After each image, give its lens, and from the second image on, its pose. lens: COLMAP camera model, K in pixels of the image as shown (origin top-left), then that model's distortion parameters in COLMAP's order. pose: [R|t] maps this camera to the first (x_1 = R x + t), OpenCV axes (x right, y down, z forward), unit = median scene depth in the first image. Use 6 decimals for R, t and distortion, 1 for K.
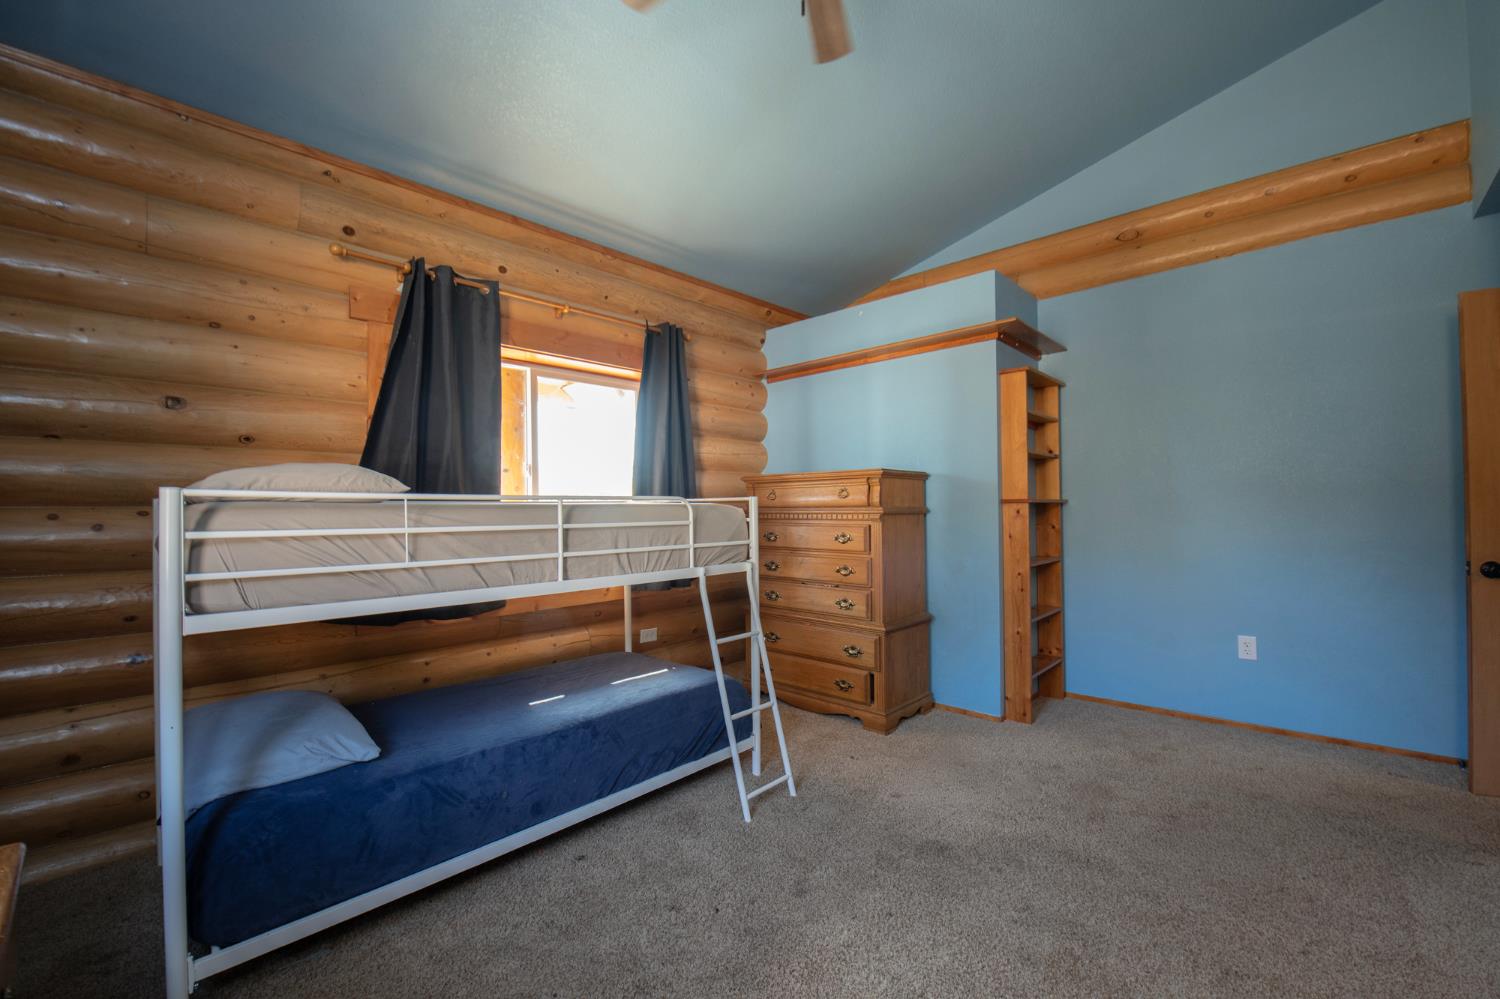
lens RADIAL K [[619.1, 0, 756.5], [0, 619.1, 505.8], [0, 0, 1]] dist [0.000465, -0.000645]
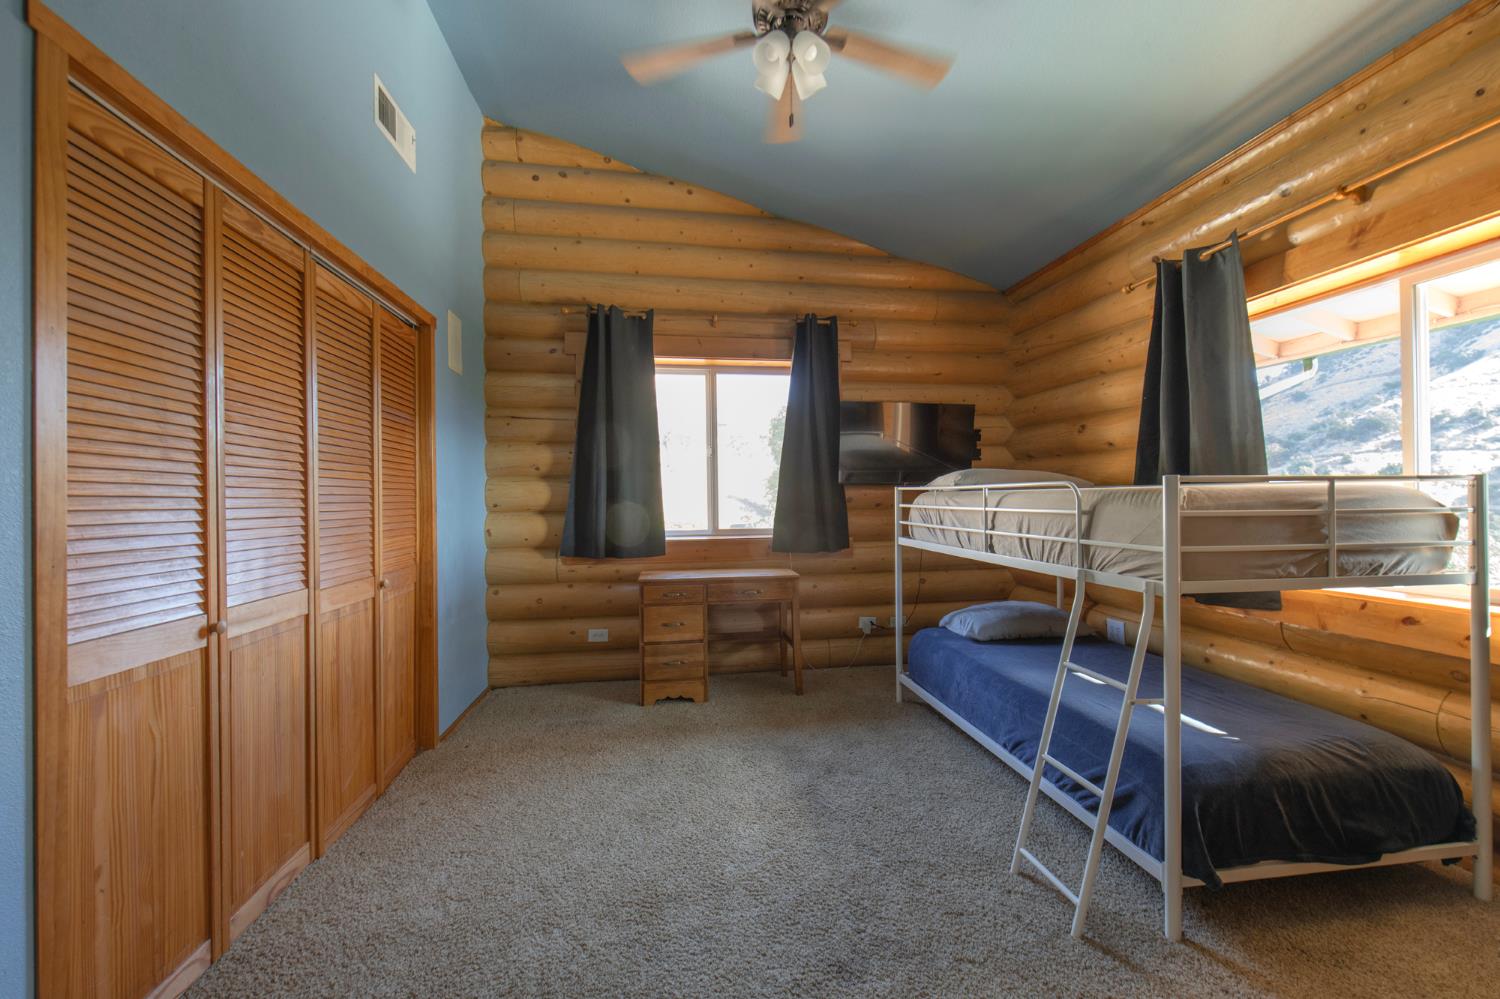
lens RADIAL K [[619.1, 0, 756.5], [0, 619.1, 505.8], [0, 0, 1]] dist [0.000465, -0.000645]
pose [[-0.624224, 0.017808, -0.781042, 0.938788], [0.010680, 0.999841, 0.014261, 0.003278], [0.781172, 0.000560, -0.624315, 1.401647]]
